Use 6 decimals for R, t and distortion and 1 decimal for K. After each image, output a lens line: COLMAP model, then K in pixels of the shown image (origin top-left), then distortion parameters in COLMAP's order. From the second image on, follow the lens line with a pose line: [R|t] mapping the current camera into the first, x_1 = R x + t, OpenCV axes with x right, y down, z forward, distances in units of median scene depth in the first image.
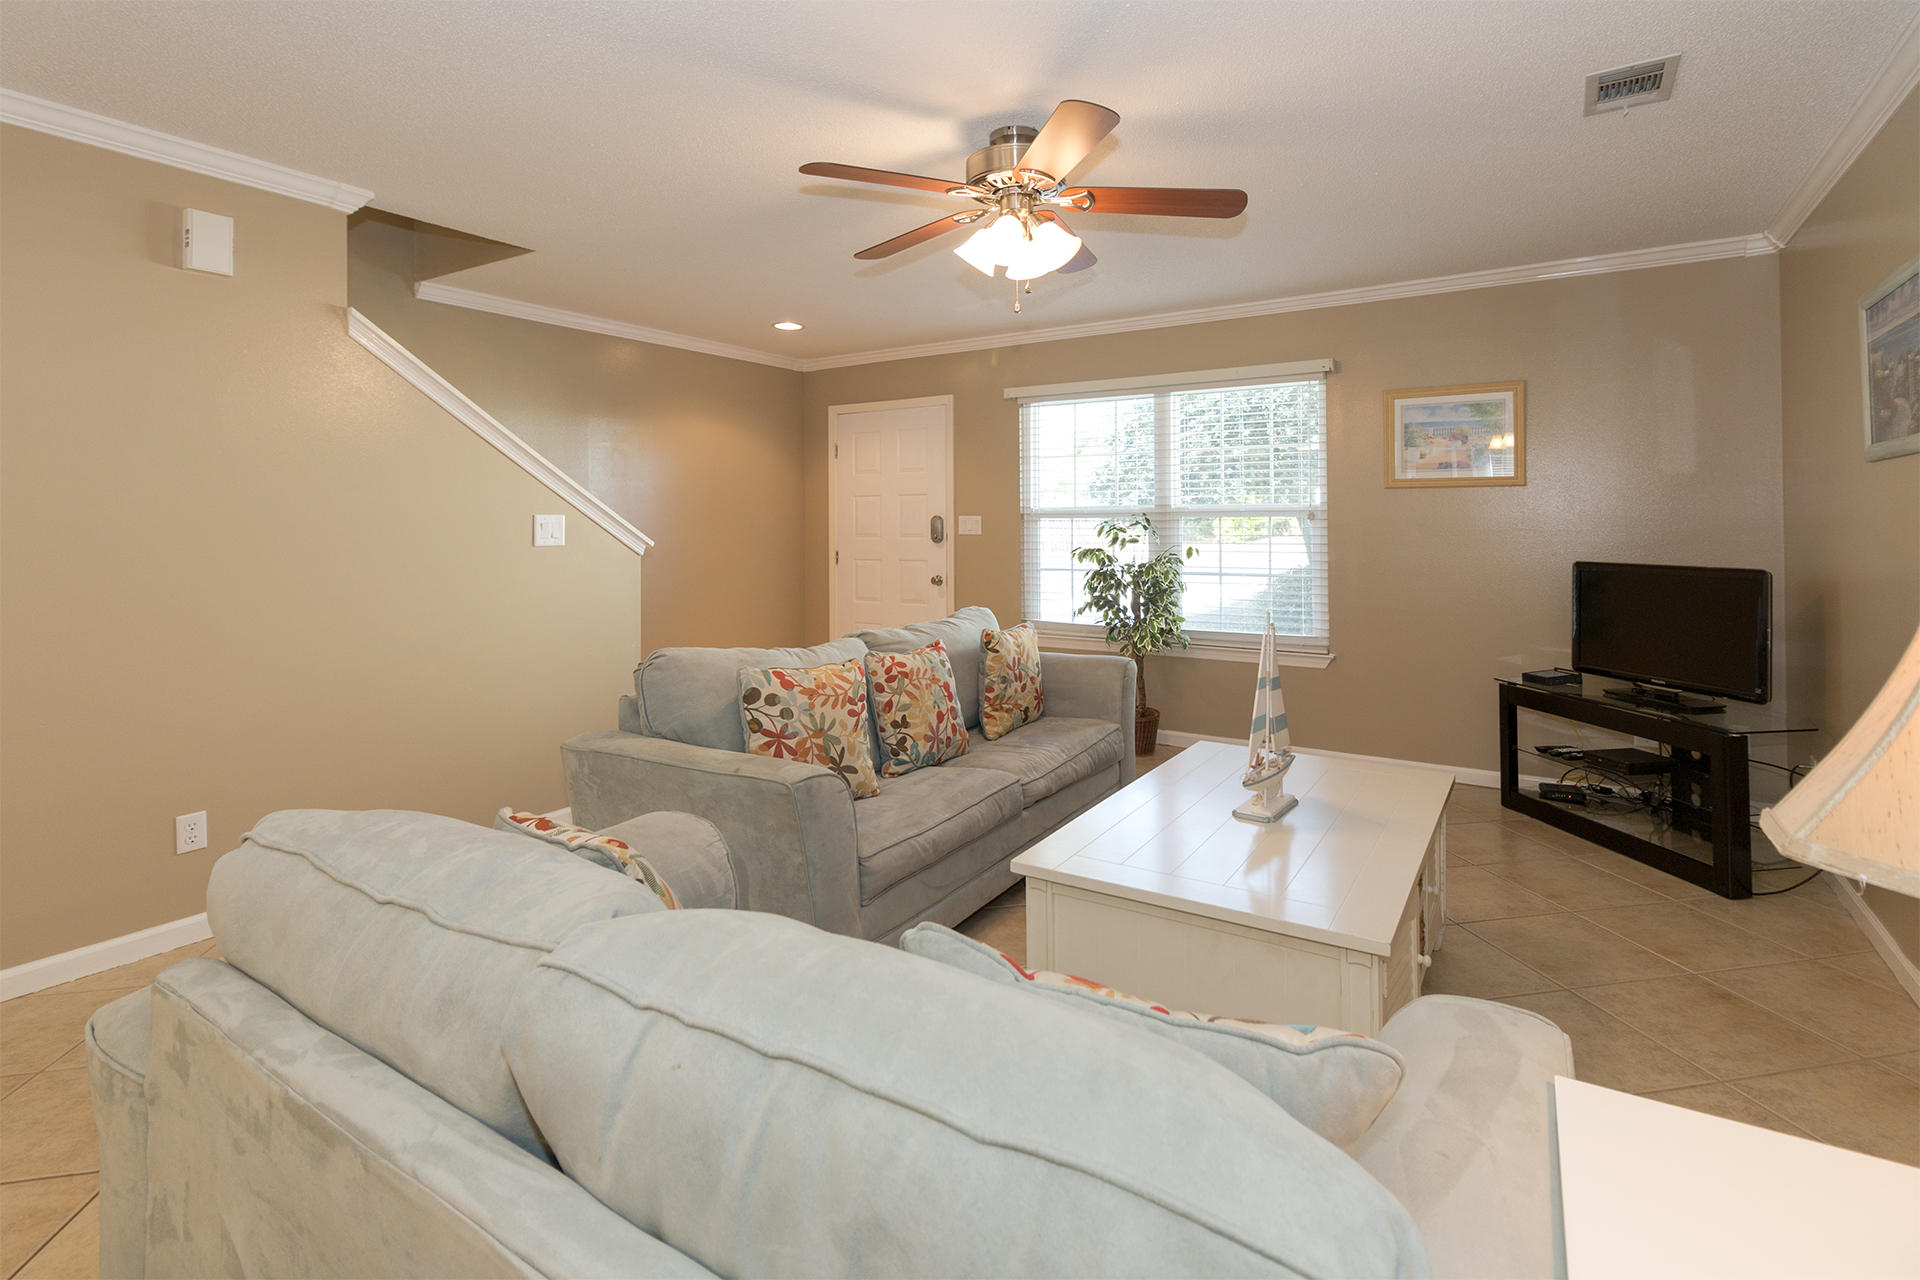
lens RADIAL K [[904.5, 0, 937.8], [0, 904.5, 518.6], [0, 0, 1]] dist [0.003563, -0.002606]
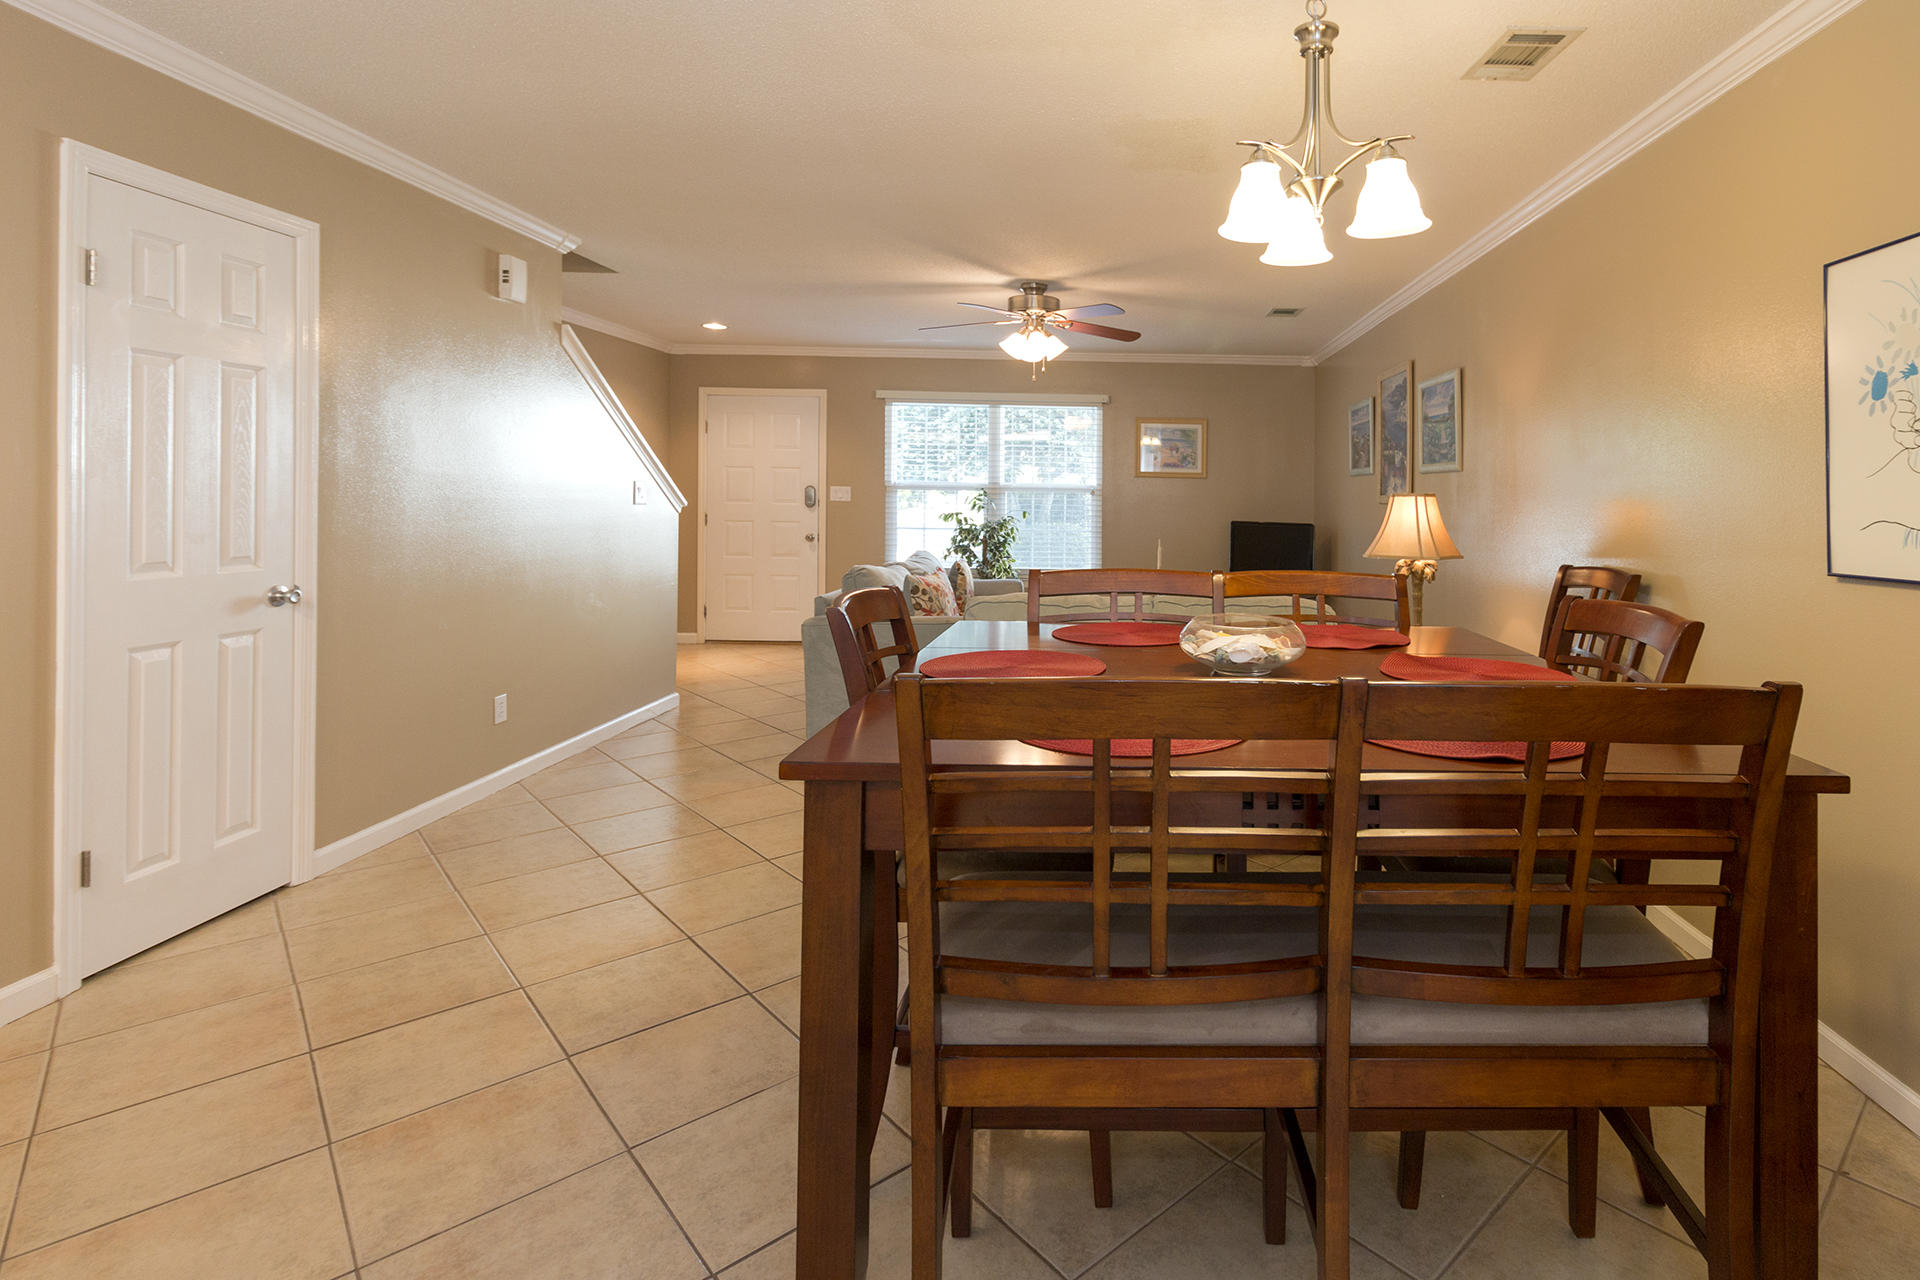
lens RADIAL K [[958.0, 0, 1127.2], [0, 958.0, 510.9], [0, 0, 1]] dist [0.001456, -0.000249]
pose [[0.820670, 0.008731, 0.571336, -0.468434], [-0.021844, 0.999632, 0.016101, 0.000644], [-0.570985, -0.025694, 0.820558, -0.387481]]
